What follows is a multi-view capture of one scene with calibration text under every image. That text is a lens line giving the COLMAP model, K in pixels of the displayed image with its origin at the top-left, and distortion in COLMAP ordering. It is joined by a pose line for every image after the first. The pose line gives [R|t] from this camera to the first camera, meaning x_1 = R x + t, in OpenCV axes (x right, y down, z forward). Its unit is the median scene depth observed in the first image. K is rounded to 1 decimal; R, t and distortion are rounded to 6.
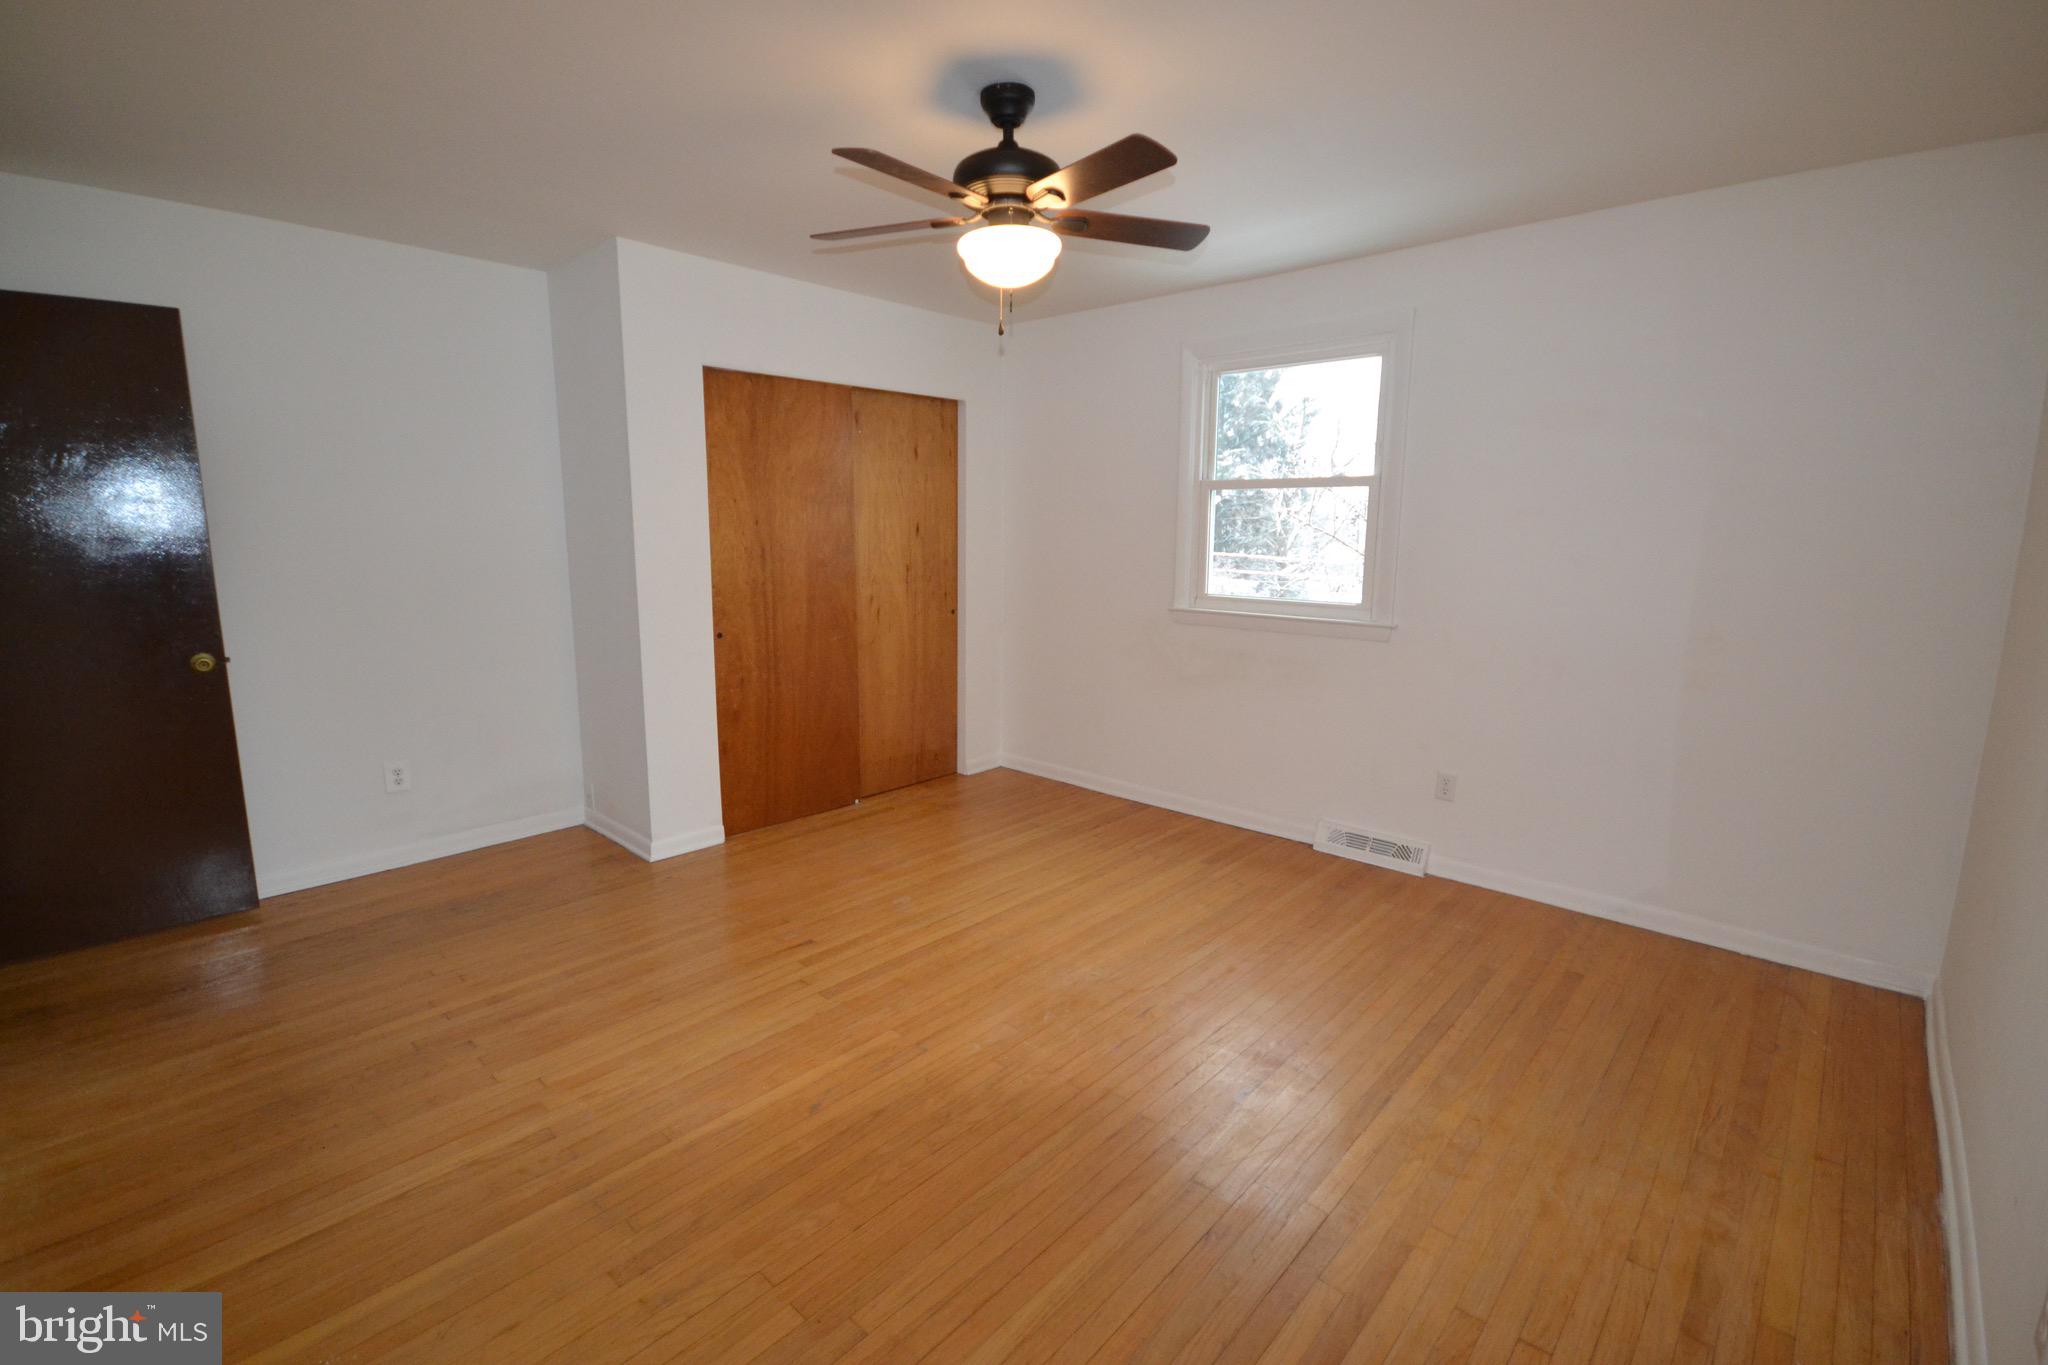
lens RADIAL K [[915.5, 0, 1010.6], [0, 915.5, 675.0], [0, 0, 1]] dist [-0.000835, 0.000384]
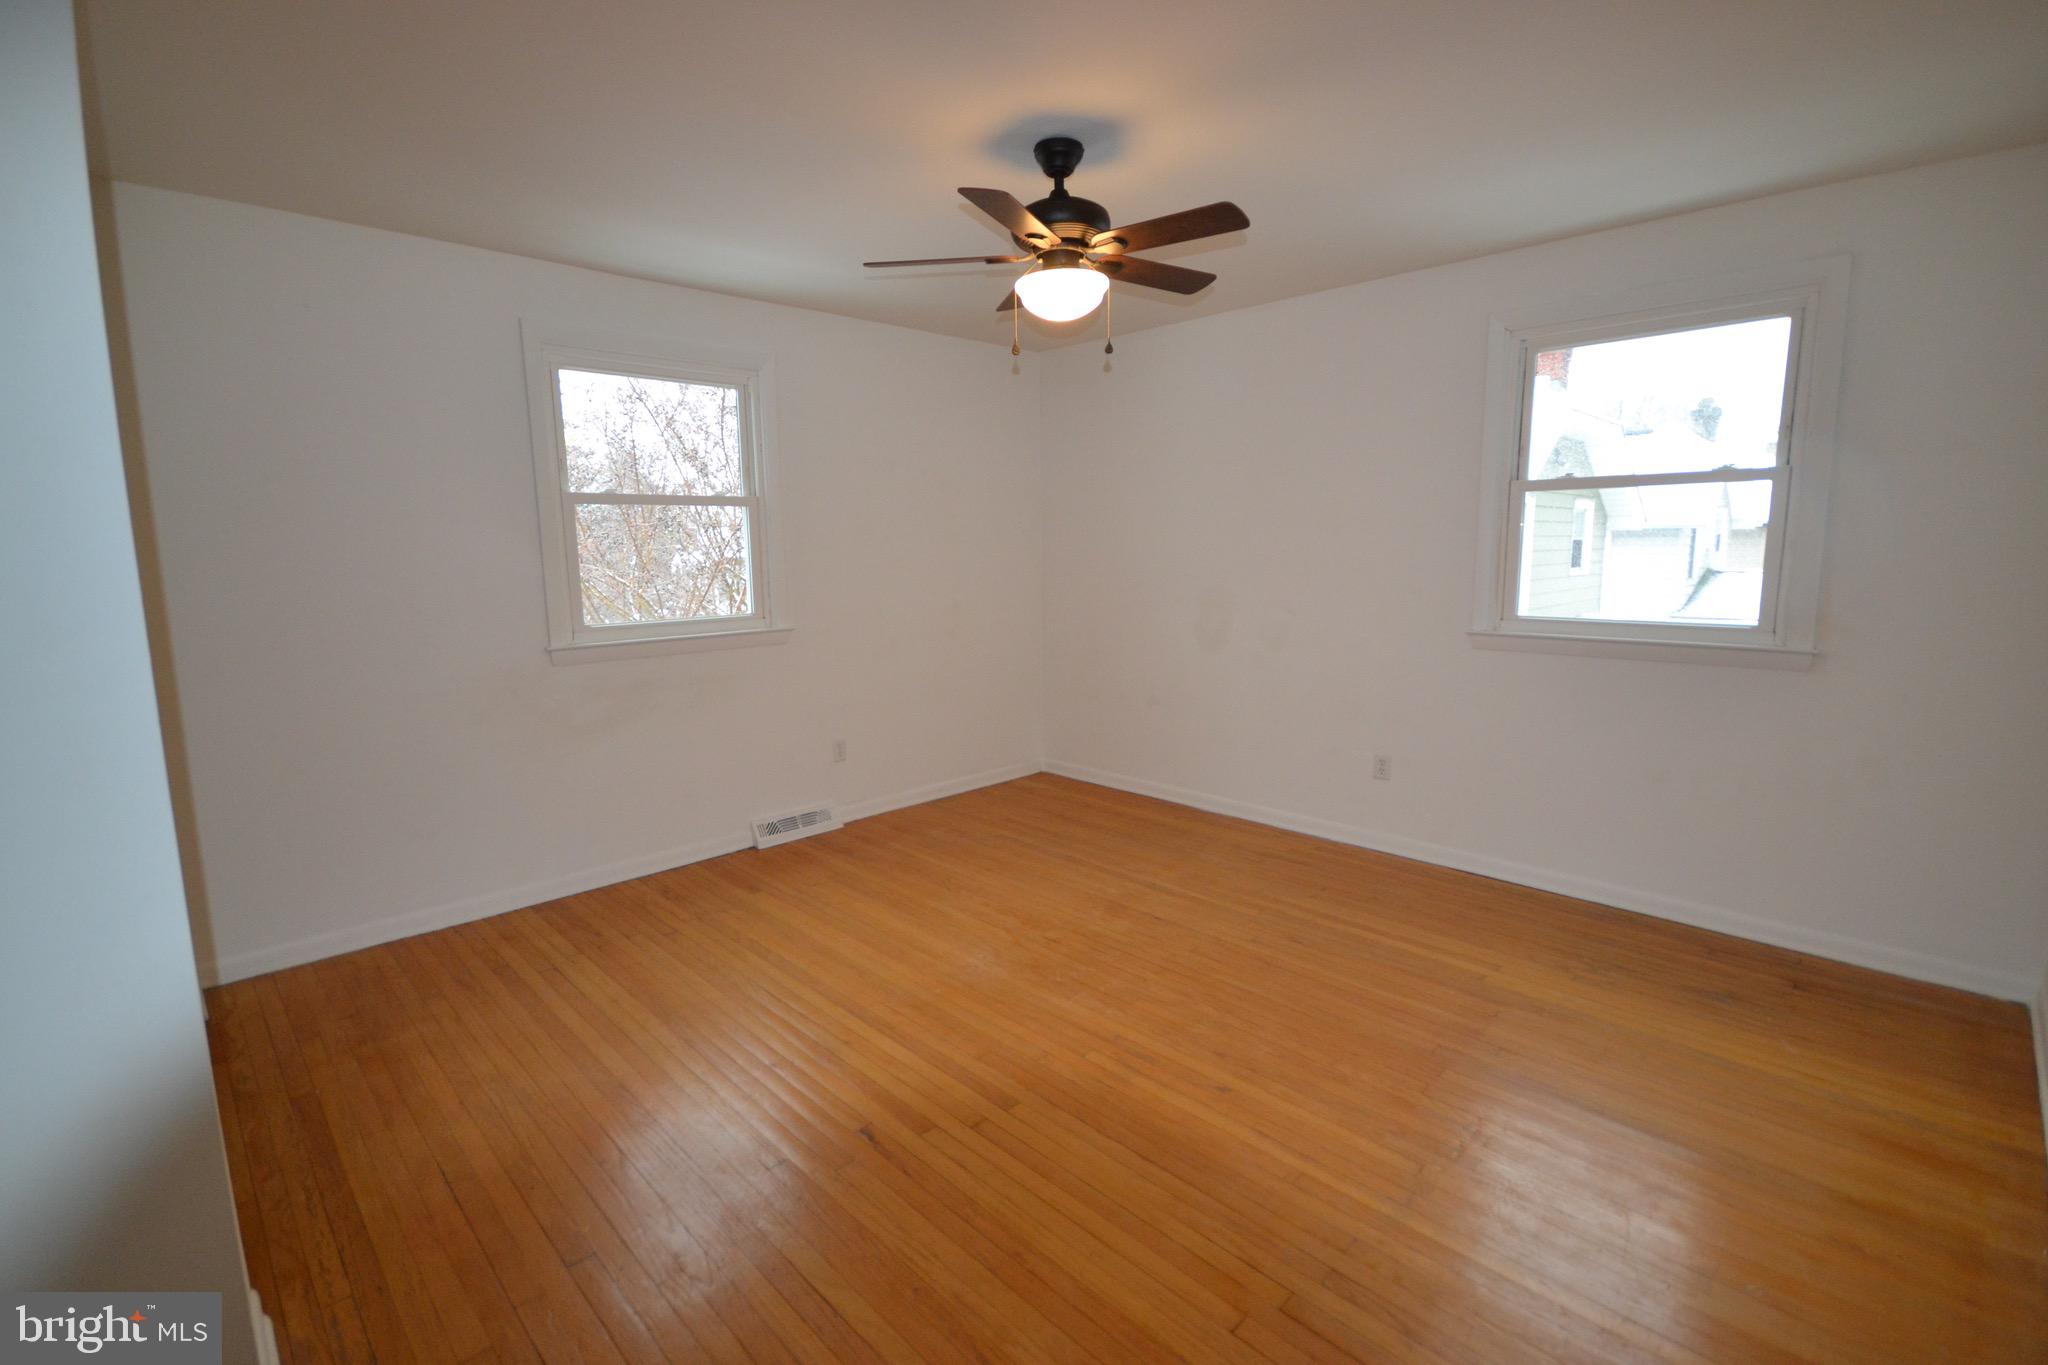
lens RADIAL K [[915.5, 0, 1010.6], [0, 915.5, 675.0], [0, 0, 1]] dist [-0.000835, 0.000384]
pose [[0.052633, -0.149820, 0.987311, -0.710528], [0.177620, 0.974321, 0.138380, -0.106177], [-0.982691, 0.168083, 0.077893, 0.643252]]
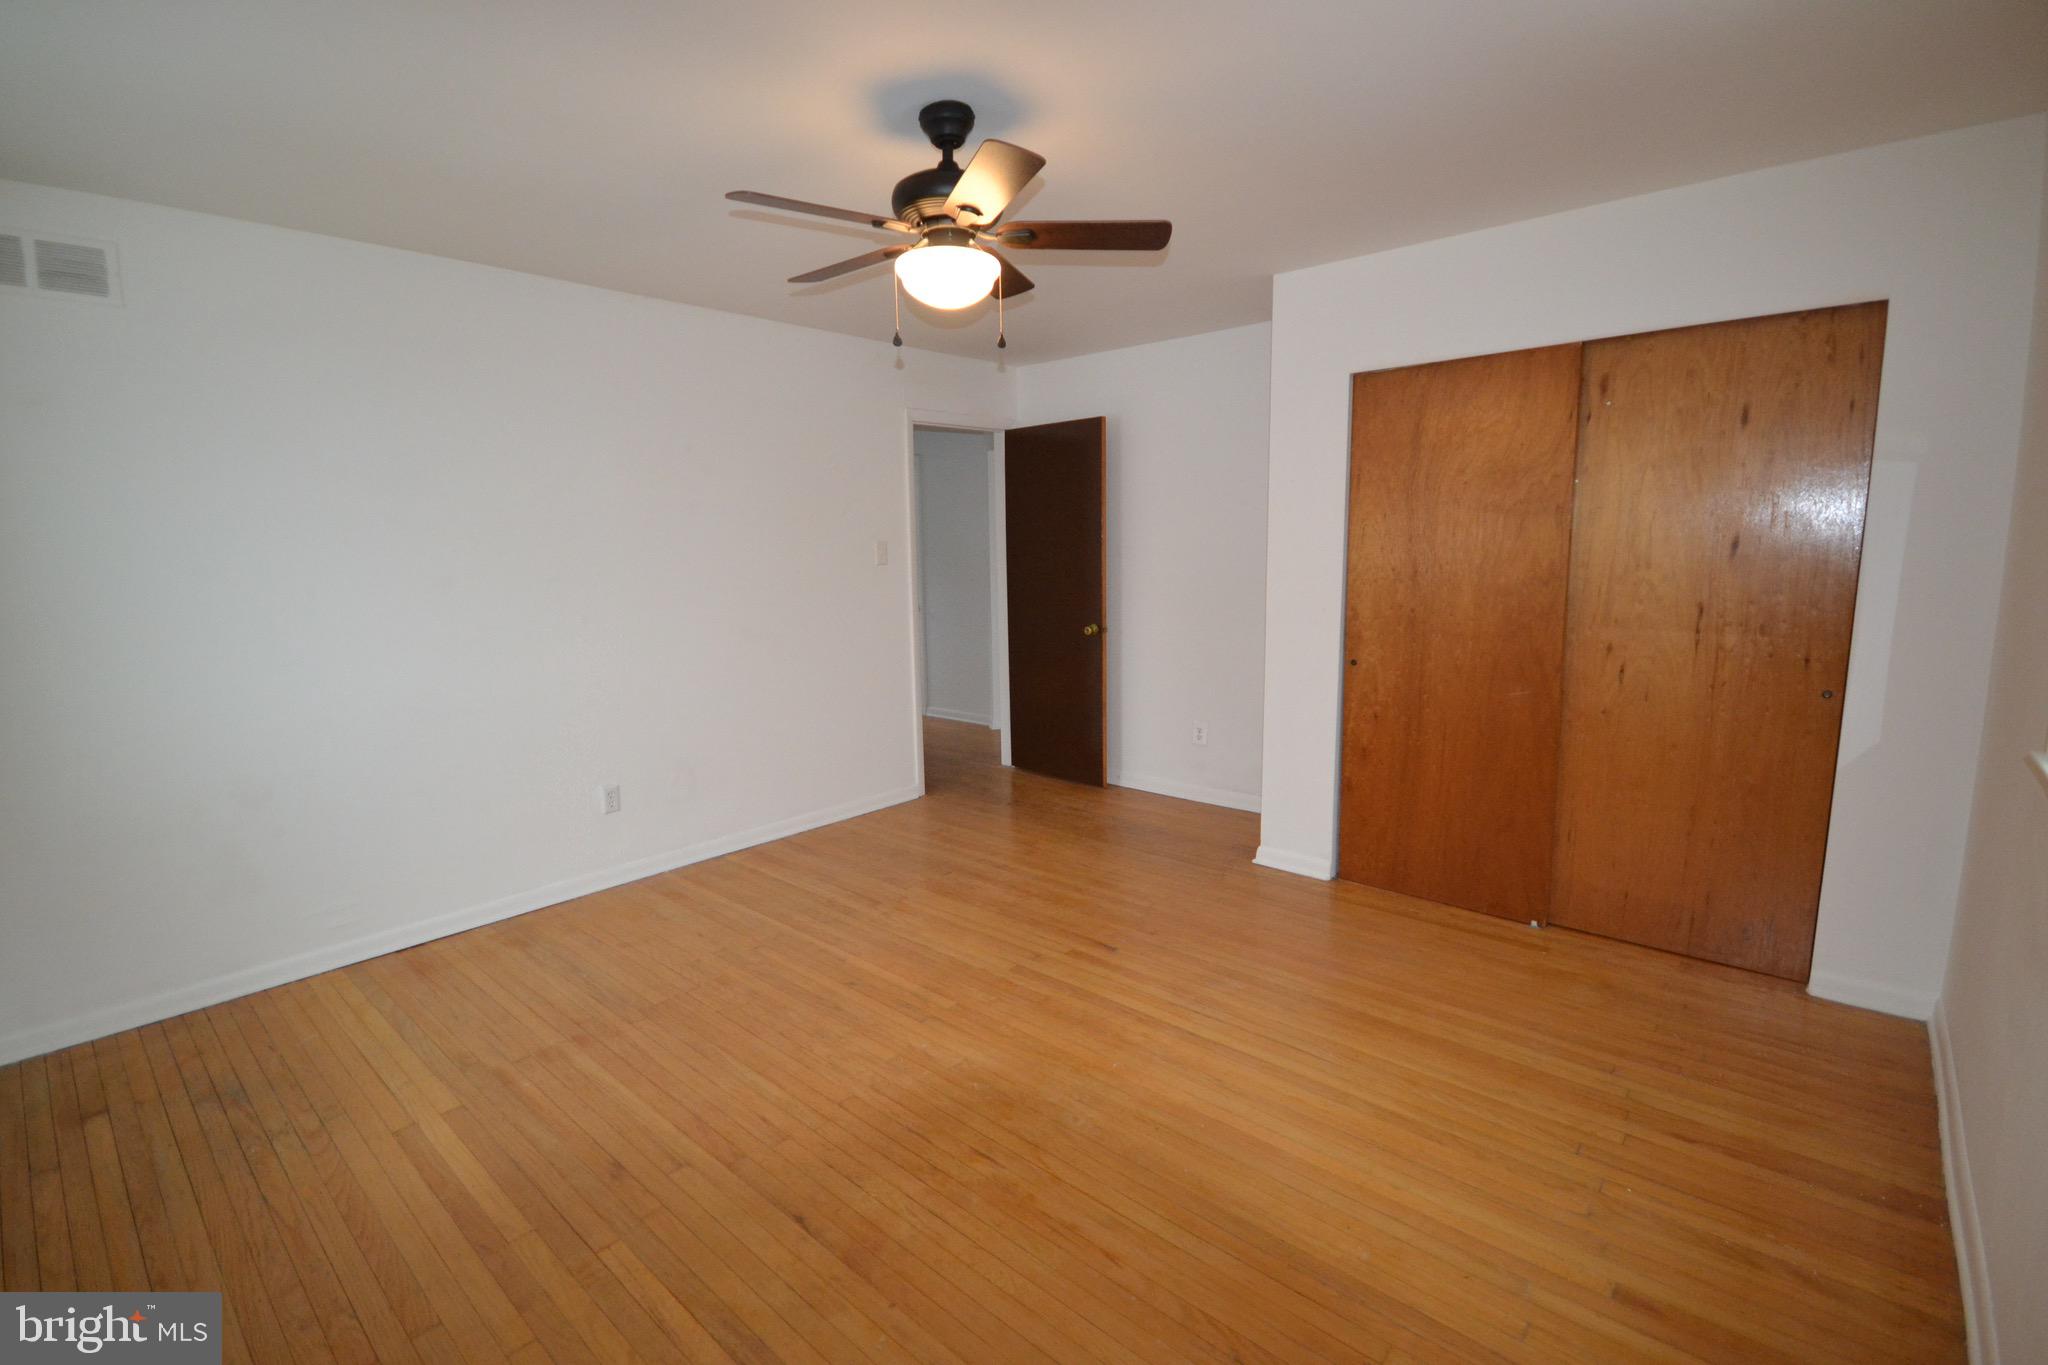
lens RADIAL K [[915.5, 0, 1010.6], [0, 915.5, 675.0], [0, 0, 1]] dist [-0.000835, 0.000384]
pose [[0.017255, 0.138157, -0.990260, 0.630227], [-0.146442, 0.980076, 0.134184, -0.110506], [0.989069, 0.142700, 0.037143, 0.666491]]
